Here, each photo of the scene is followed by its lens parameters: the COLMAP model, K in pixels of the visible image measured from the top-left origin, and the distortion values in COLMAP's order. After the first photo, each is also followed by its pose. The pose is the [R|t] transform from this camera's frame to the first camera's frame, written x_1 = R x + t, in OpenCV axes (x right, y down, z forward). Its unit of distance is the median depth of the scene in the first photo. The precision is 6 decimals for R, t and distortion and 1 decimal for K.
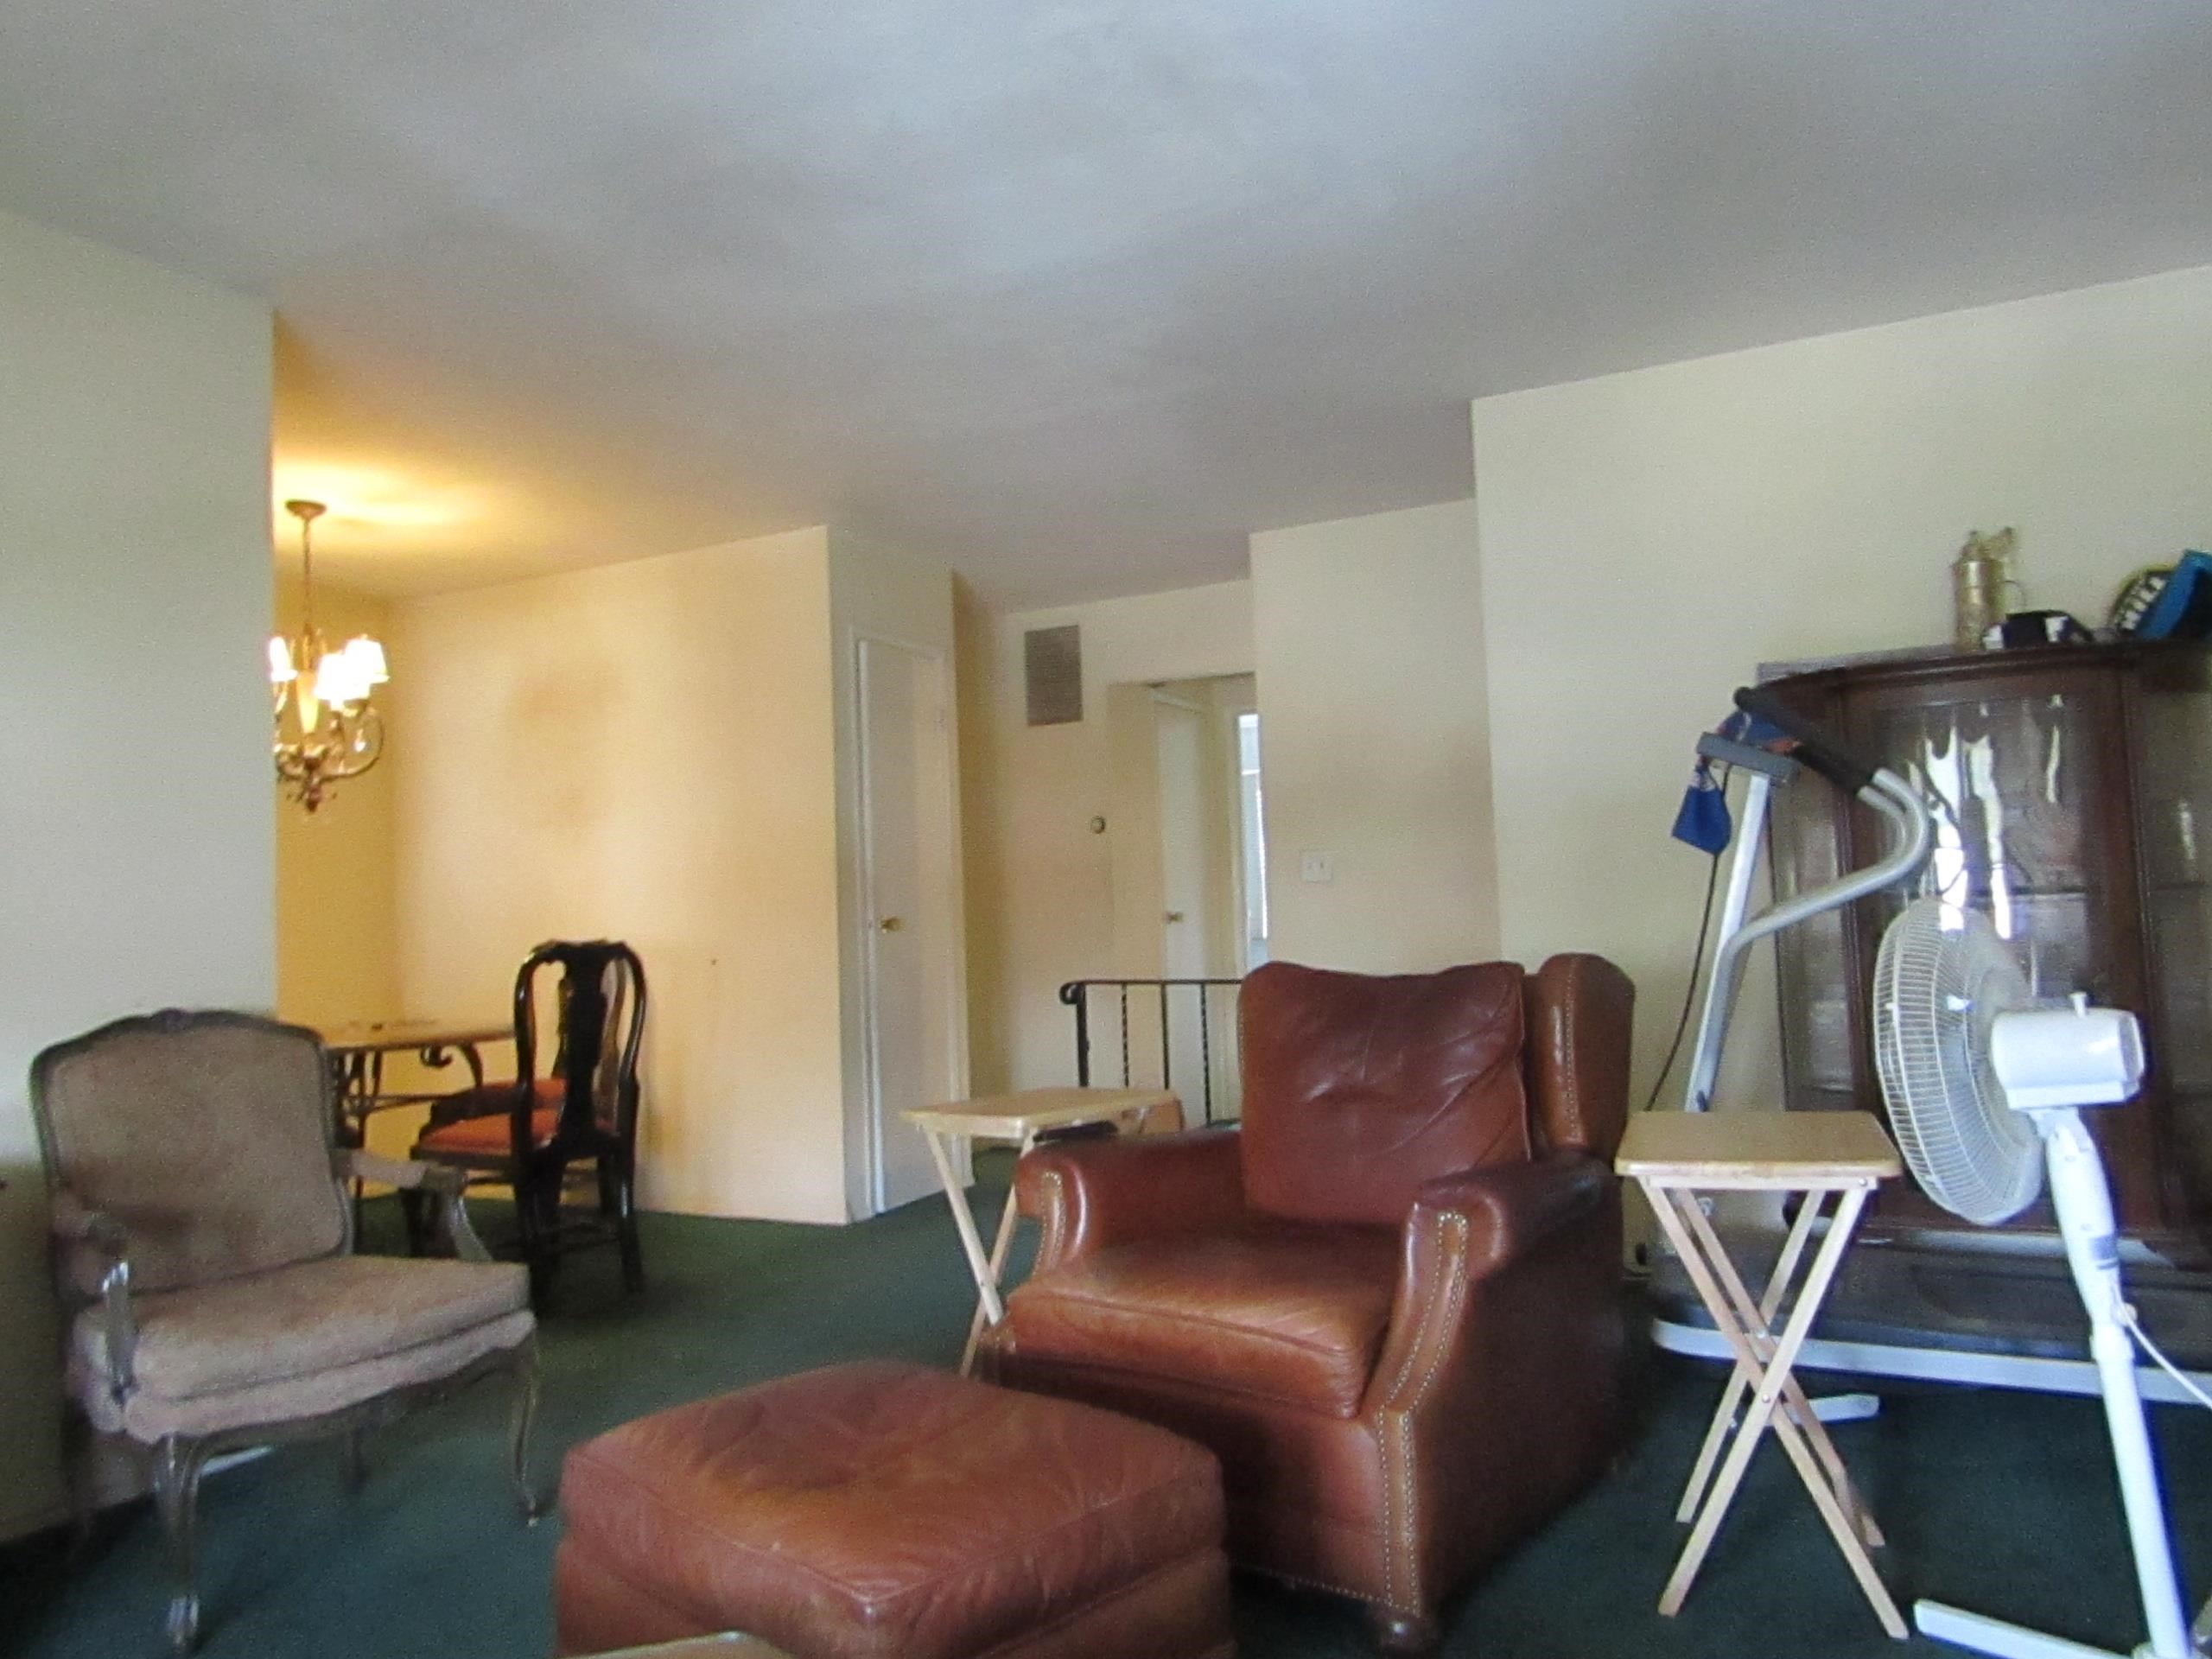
lens RADIAL K [[1639.7, 0, 1100.5], [0, 1639.7, 841.3], [0, 0, 1]] dist [-0.007312, 0.008229]
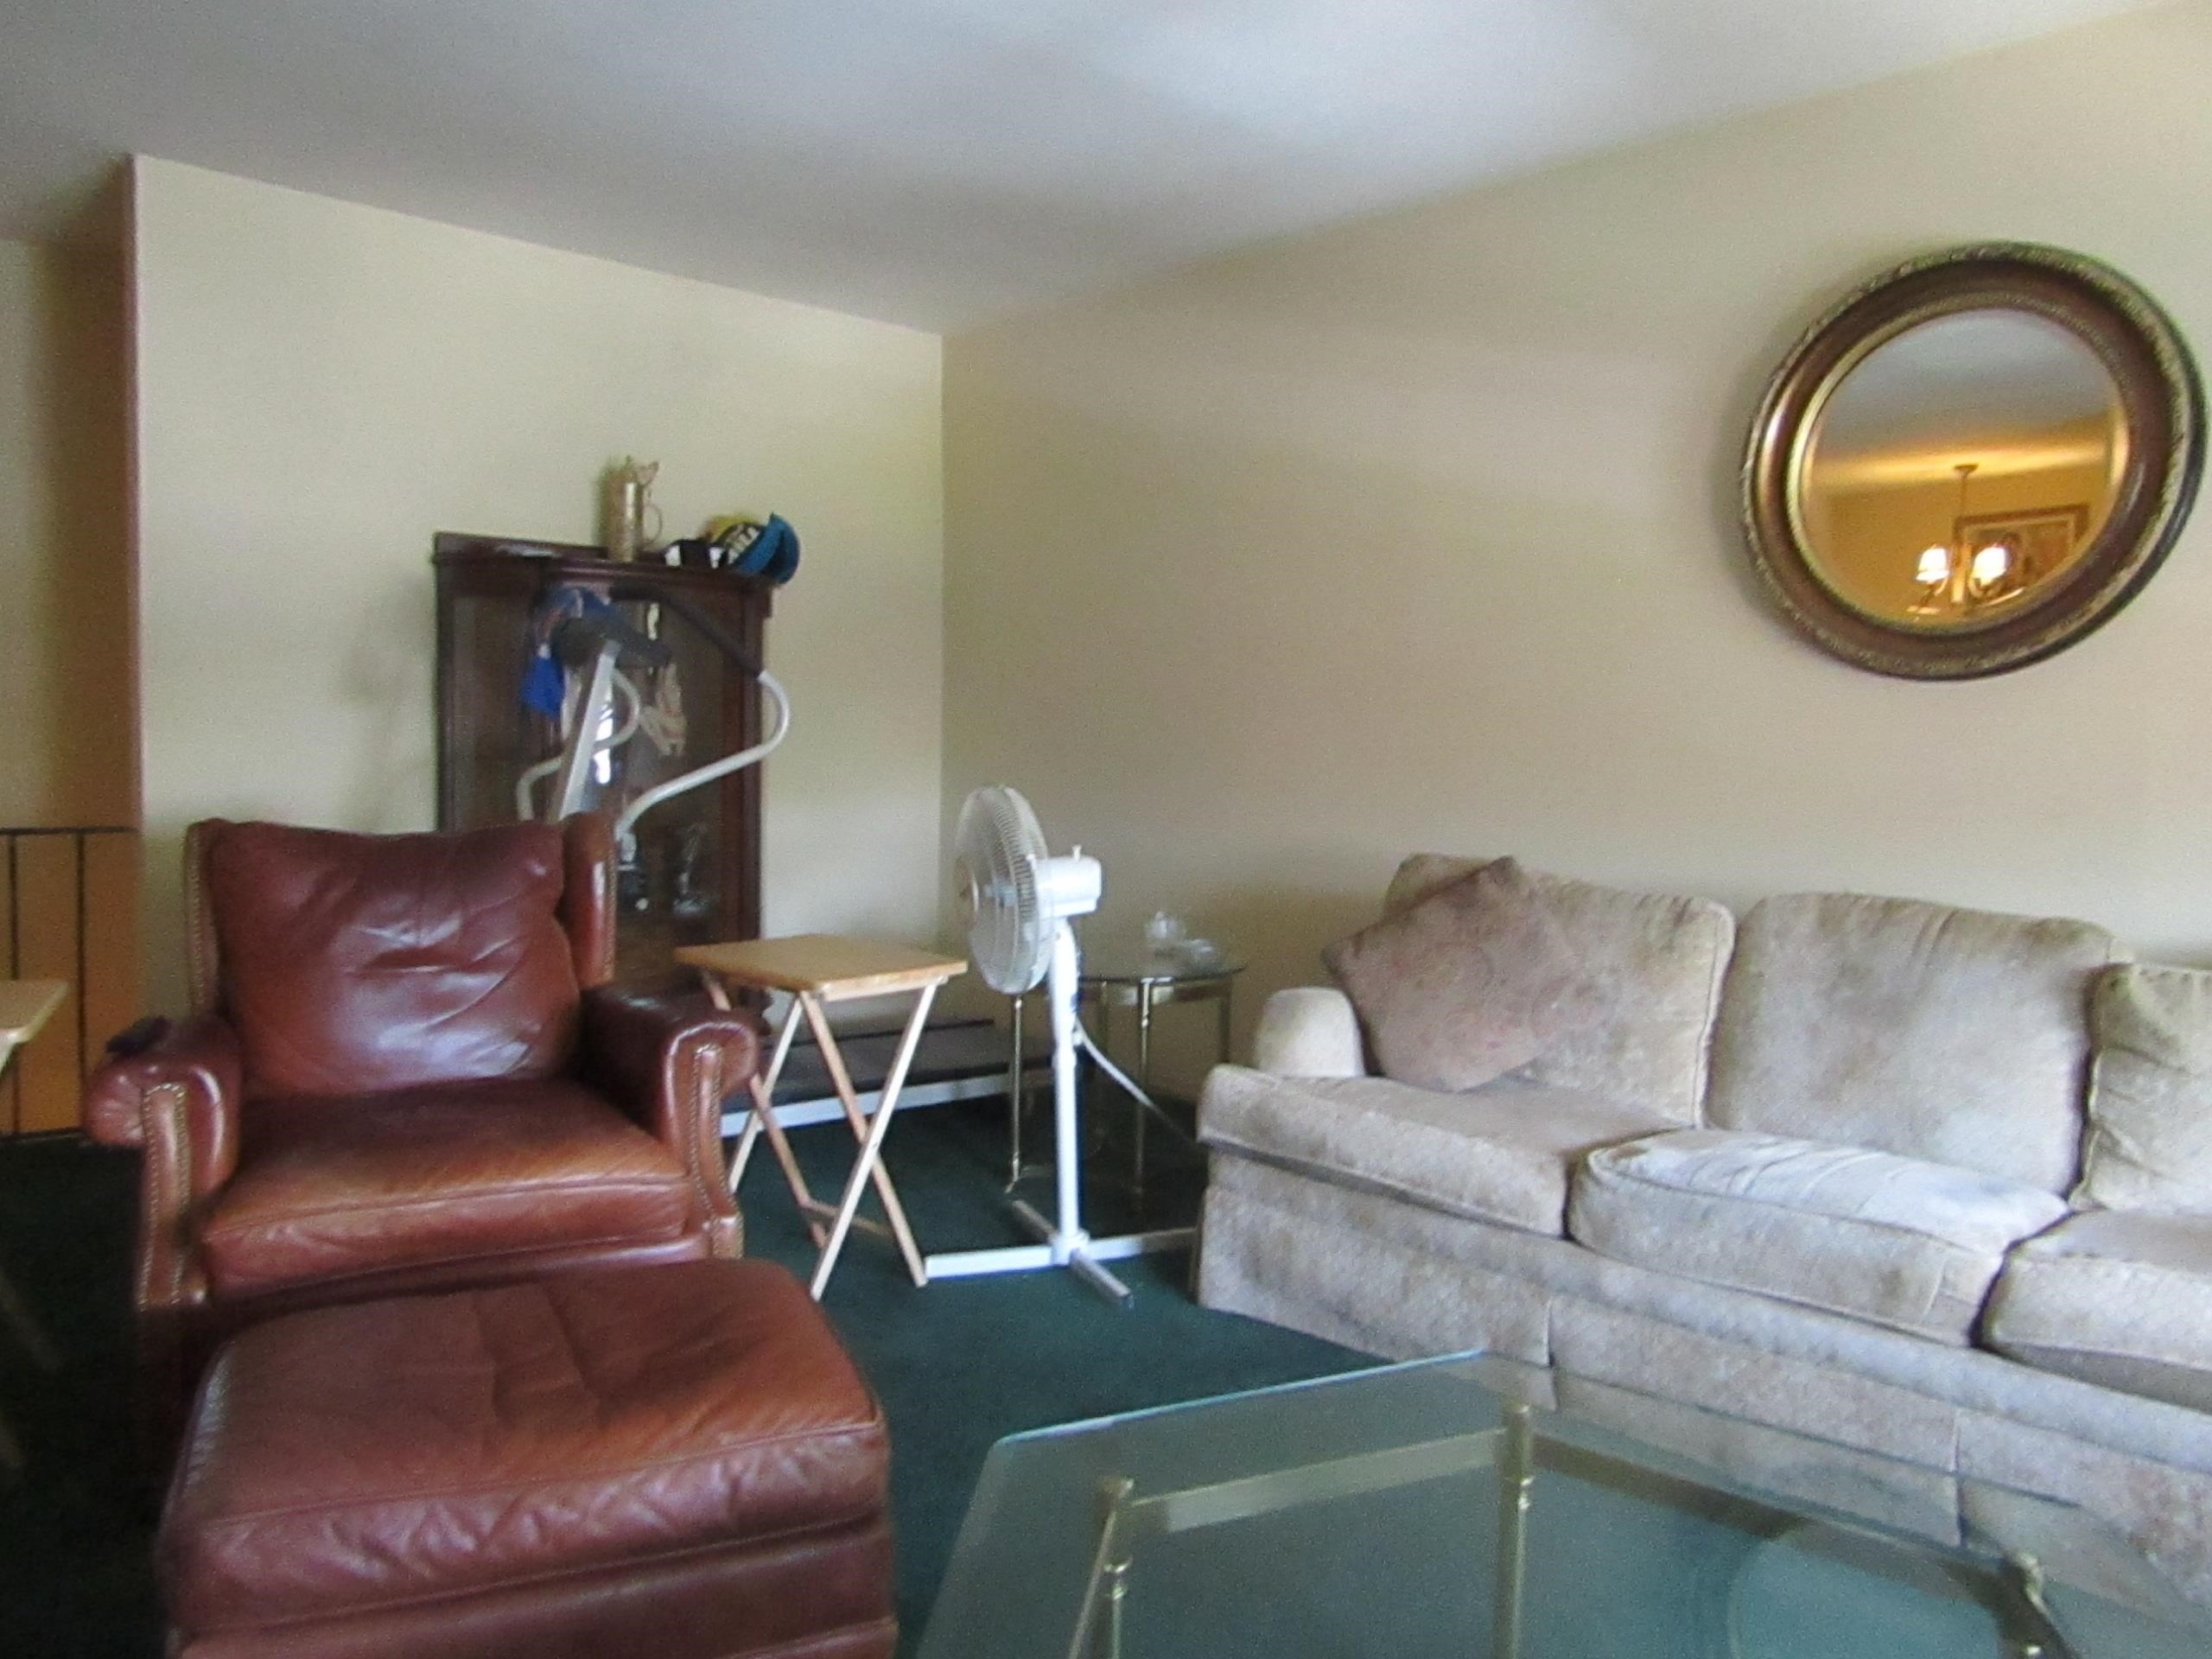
lens RADIAL K [[1639.7, 0, 1100.5], [0, 1639.7, 841.3], [0, 0, 1]] dist [-0.007312, 0.008229]
pose [[0.322772, -0.023921, 0.946174, -0.454546], [-0.090170, 0.994356, 0.055899, -0.004208], [-0.942172, -0.103360, 0.318794, 0.219007]]
